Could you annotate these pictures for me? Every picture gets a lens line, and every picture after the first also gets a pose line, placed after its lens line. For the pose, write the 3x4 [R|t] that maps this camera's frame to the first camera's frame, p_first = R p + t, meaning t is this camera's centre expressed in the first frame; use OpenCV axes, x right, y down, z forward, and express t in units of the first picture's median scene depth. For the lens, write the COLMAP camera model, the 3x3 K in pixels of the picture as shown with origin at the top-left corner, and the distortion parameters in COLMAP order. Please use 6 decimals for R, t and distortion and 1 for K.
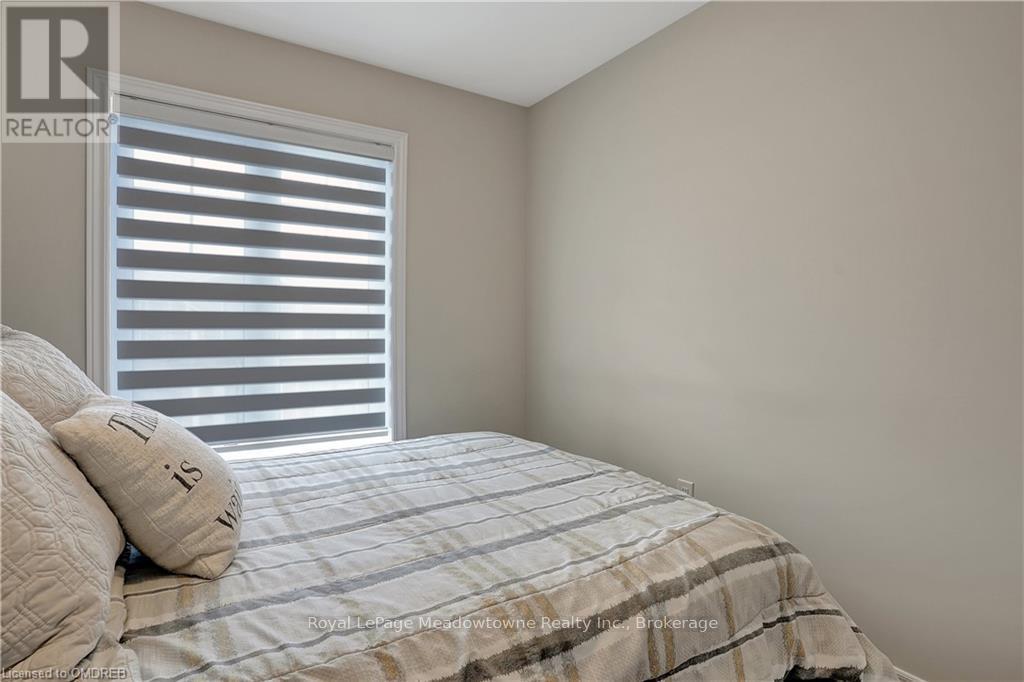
lens RADIAL K [[532.1, 0, 531.0], [0, 532.1, 340.5], [0, 0, 1]] dist [-0.080267, 0.042441]
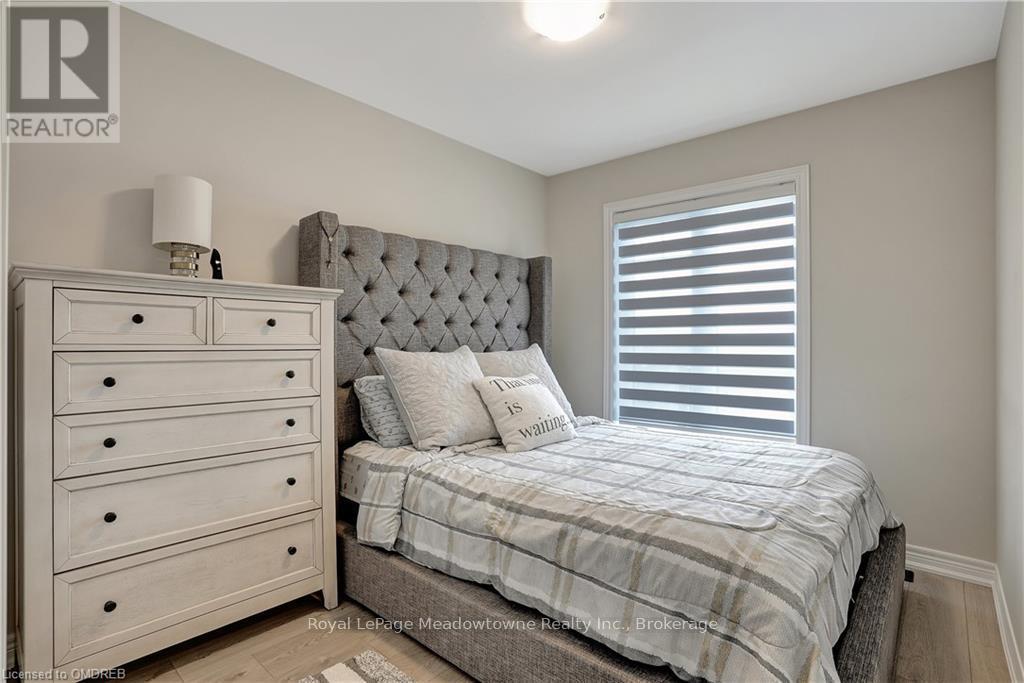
lens RADIAL K [[531.8, 0, 519.0], [0, 531.8, 353.6], [0, 0, 1]] dist [-0.082778, 0.041314]
pose [[0.239523, 0.012743, -0.970807, 1.464662], [-0.022501, 0.999718, 0.007571, -0.003694], [0.970630, 0.020030, 0.239742, 0.396741]]
